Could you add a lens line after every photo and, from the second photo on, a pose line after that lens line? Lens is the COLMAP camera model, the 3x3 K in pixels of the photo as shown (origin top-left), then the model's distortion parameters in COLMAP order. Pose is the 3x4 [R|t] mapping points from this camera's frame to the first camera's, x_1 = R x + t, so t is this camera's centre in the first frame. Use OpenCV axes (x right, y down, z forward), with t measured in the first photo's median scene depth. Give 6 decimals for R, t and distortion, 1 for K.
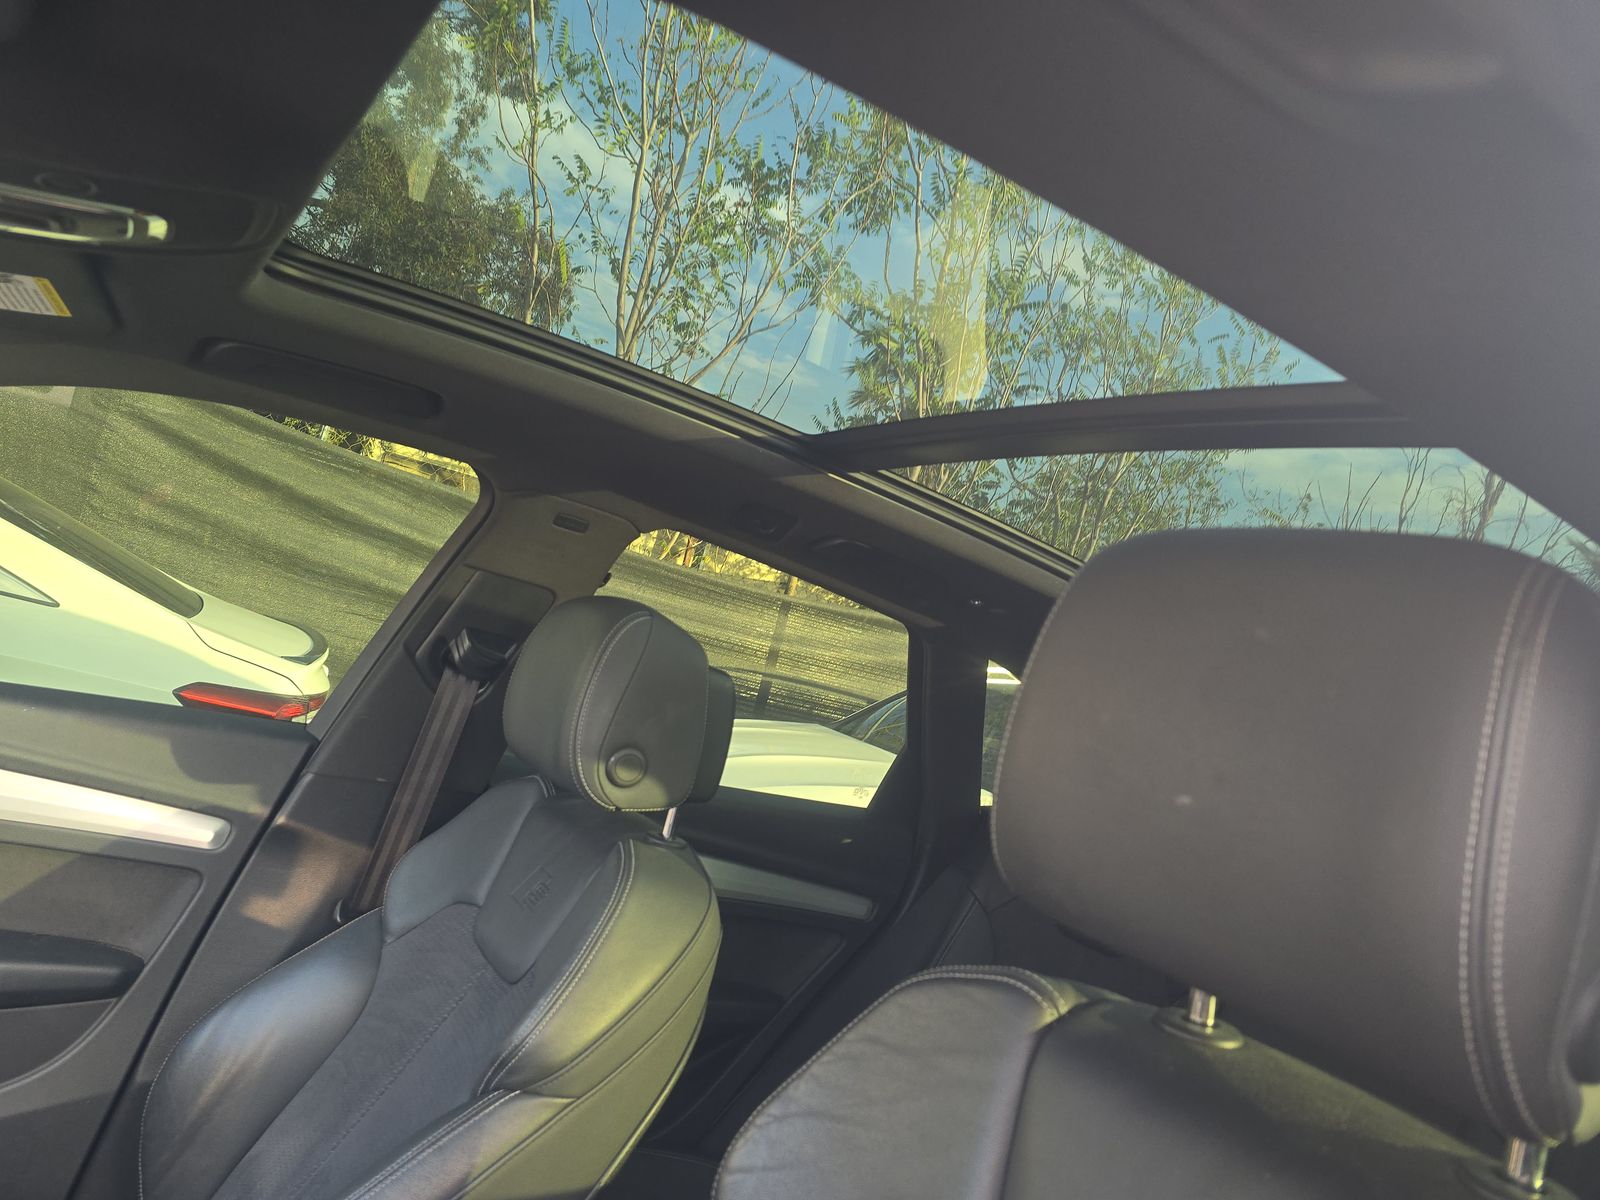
lens RADIAL K [[1072.8, 0, 794.3], [0, 1072.8, 600.3], [0, 0, 1]] dist [0.030116, -0.024104]
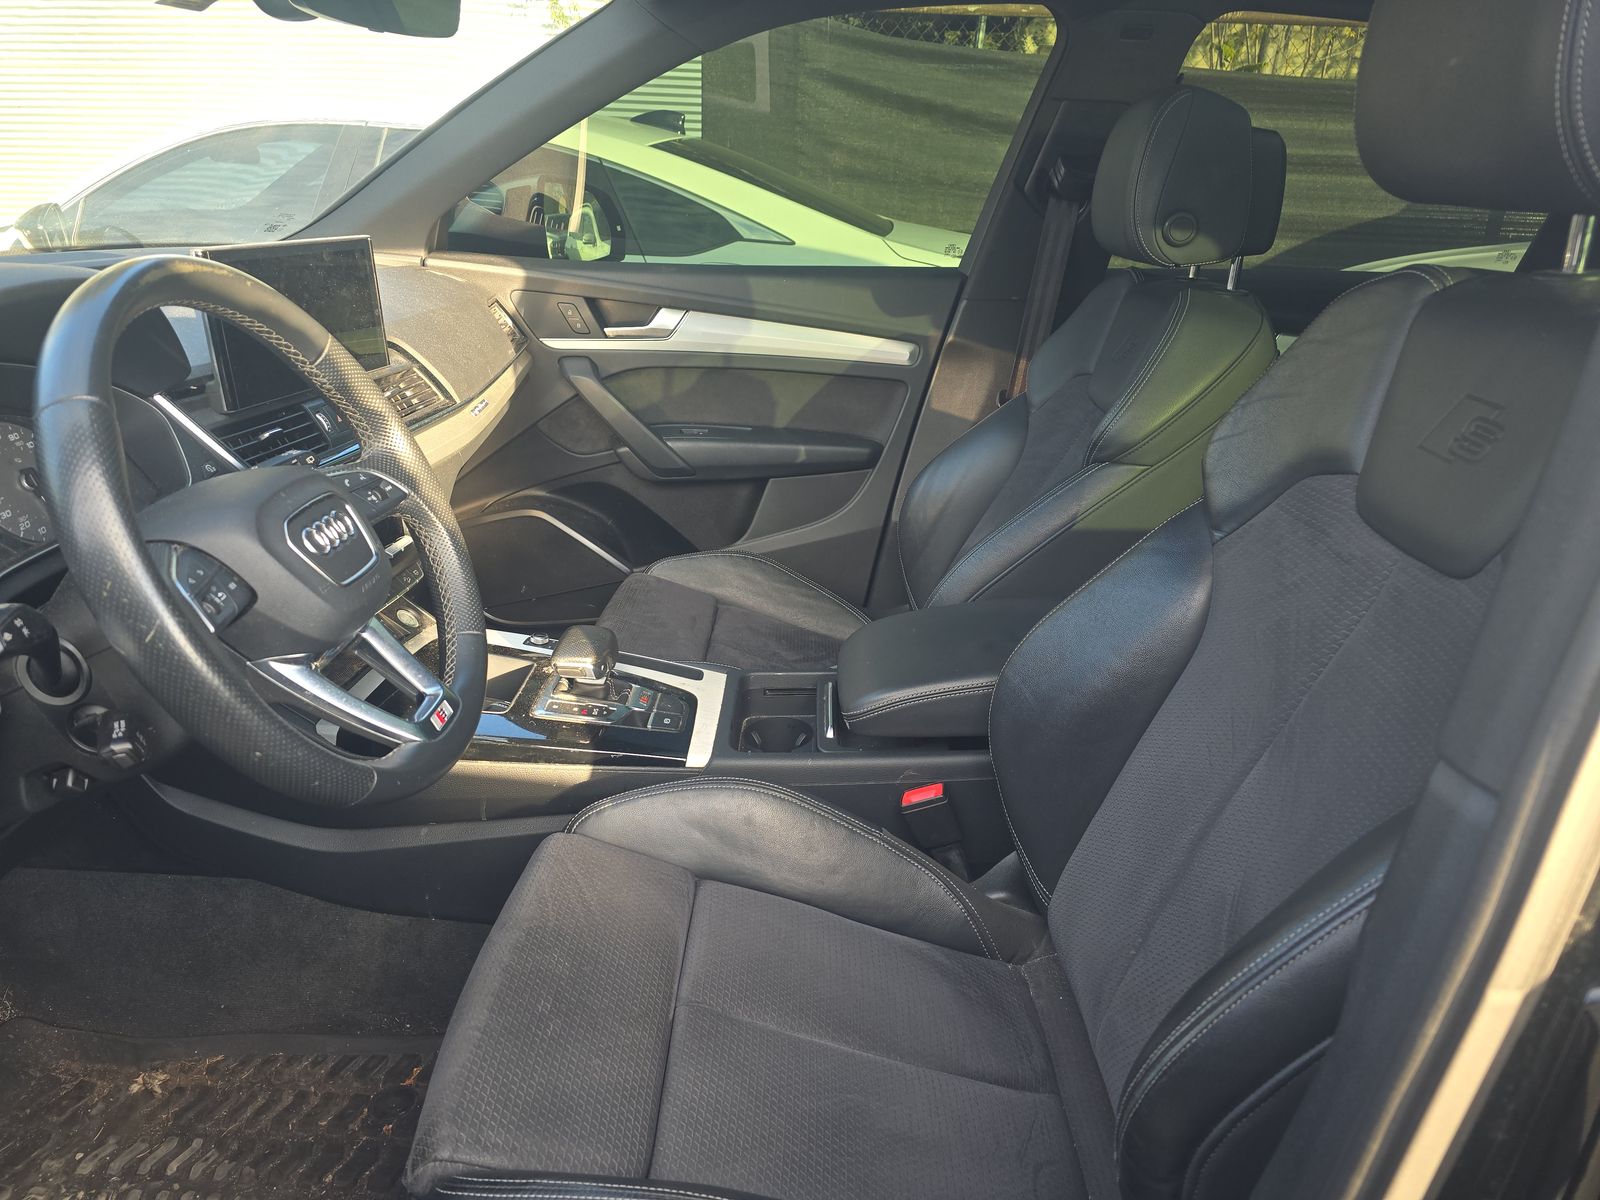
lens RADIAL K [[1072.8, 0, 794.3], [0, 1072.8, 600.3], [0, 0, 1]] dist [0.030116, -0.024104]
pose [[0.806055, 0.000960, -0.591840, 0.177794], [0.204891, 0.937710, 0.280572, 0.095311], [0.555243, -0.347419, 0.755649, -0.262590]]
